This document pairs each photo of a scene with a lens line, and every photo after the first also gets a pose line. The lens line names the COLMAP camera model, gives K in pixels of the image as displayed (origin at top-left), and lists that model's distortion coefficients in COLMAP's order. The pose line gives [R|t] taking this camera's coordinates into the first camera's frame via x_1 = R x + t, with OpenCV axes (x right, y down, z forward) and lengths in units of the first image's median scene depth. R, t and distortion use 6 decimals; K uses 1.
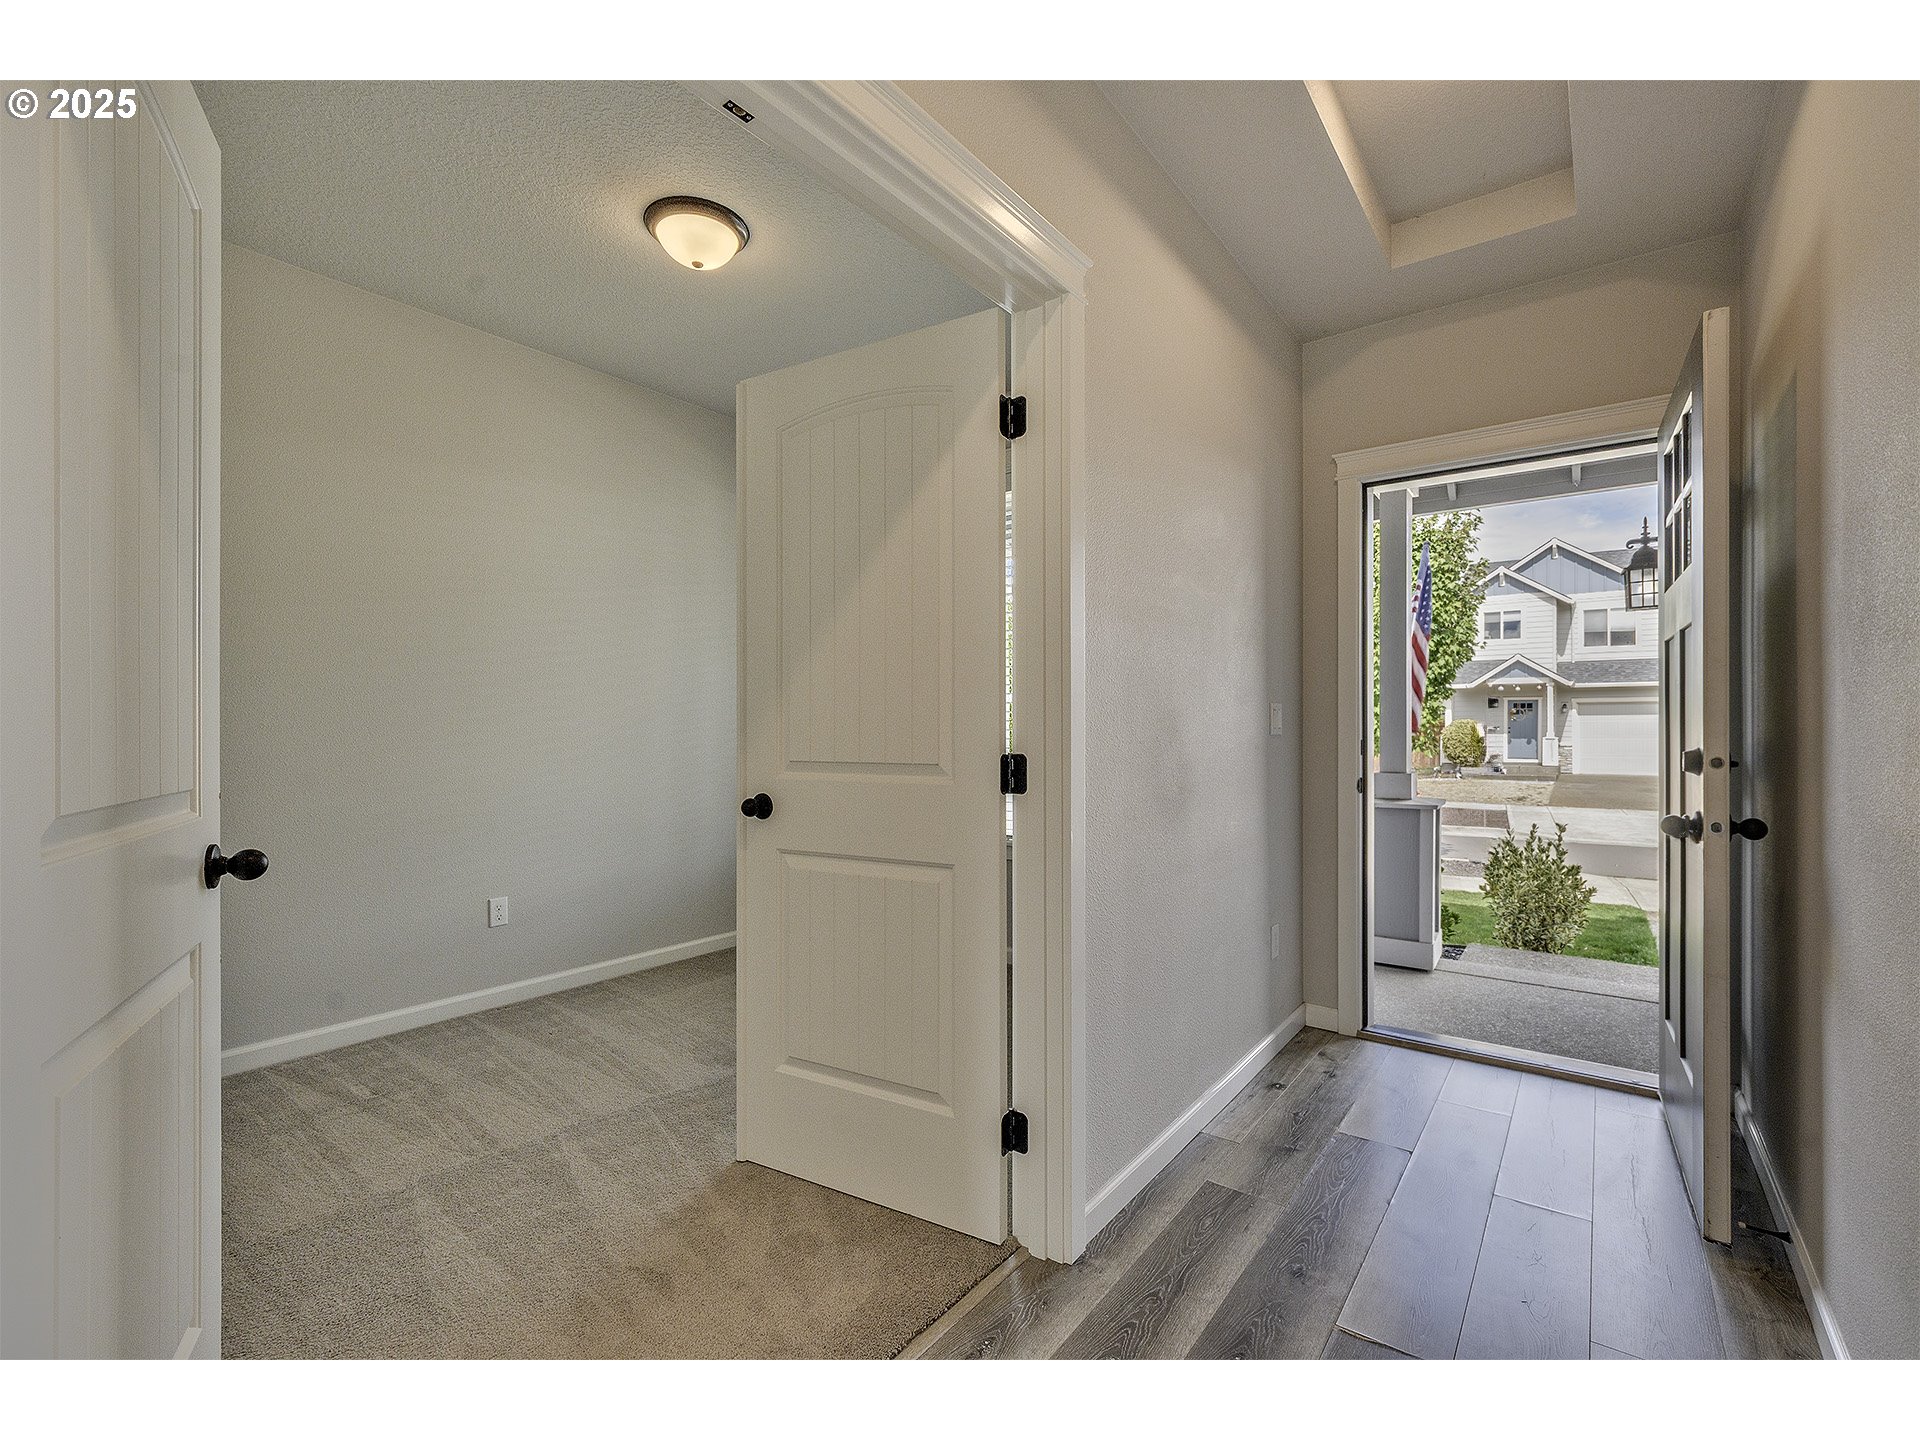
lens RADIAL K [[846.9, 0, 958.8], [0, 846.9, 729.2], [0, 0, 1]] dist [0.001267, 0.000136]
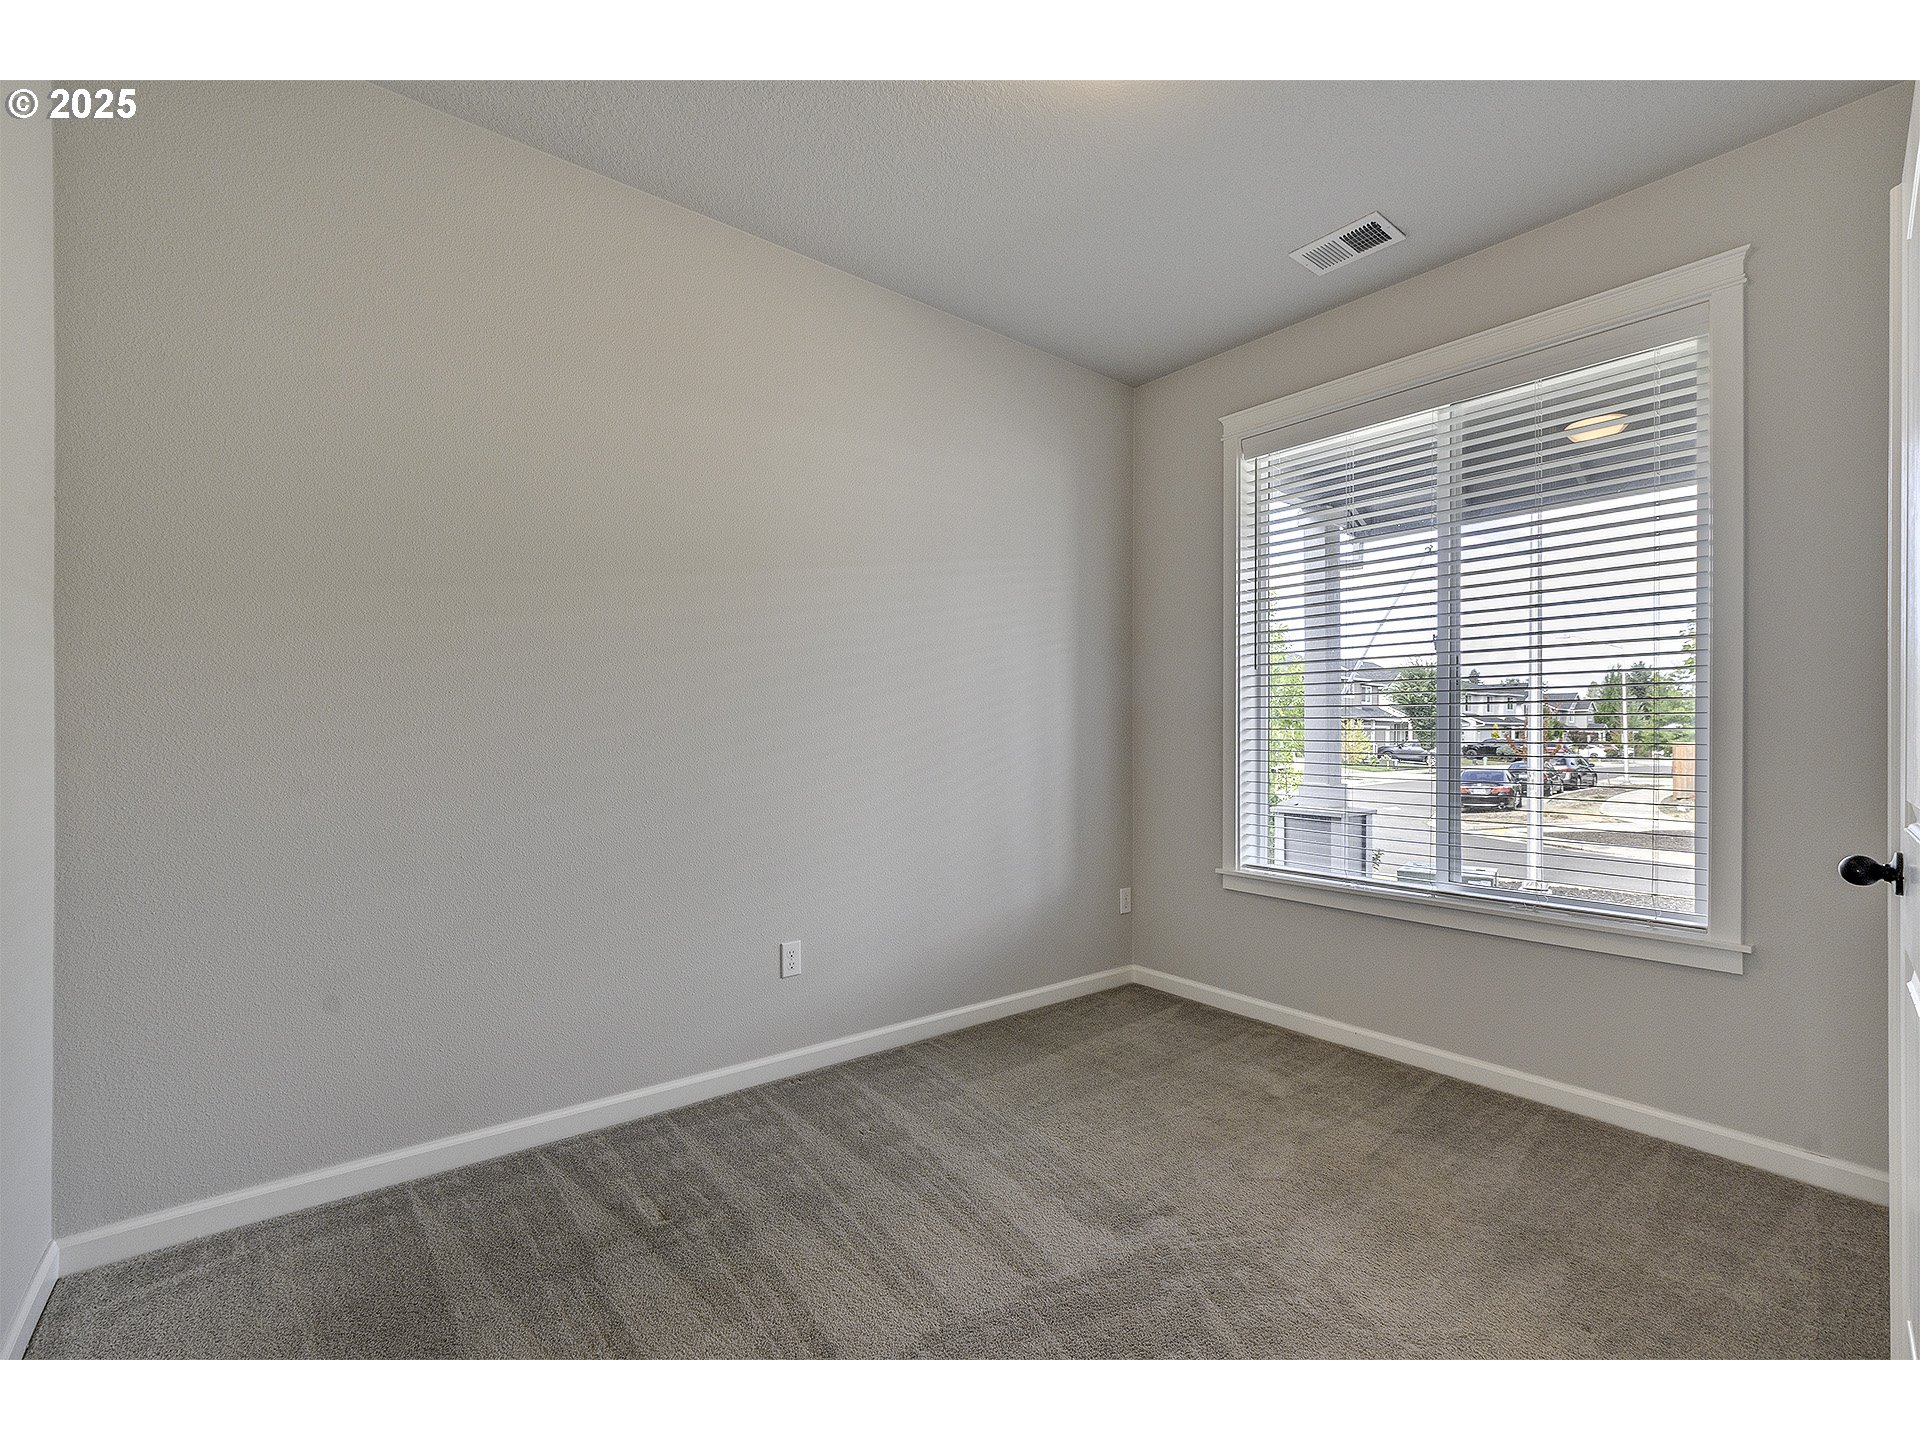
lens RADIAL K [[837.8, 0, 954.1], [0, 837.8, 739.4], [0, 0, 1]] dist [-0.000058, 0.001369]
pose [[0.970583, 0.013861, -0.240366, -0.220300], [-0.014771, 0.999889, -0.001984, 0.004119], [0.240312, 0.005476, 0.970680, 0.279215]]
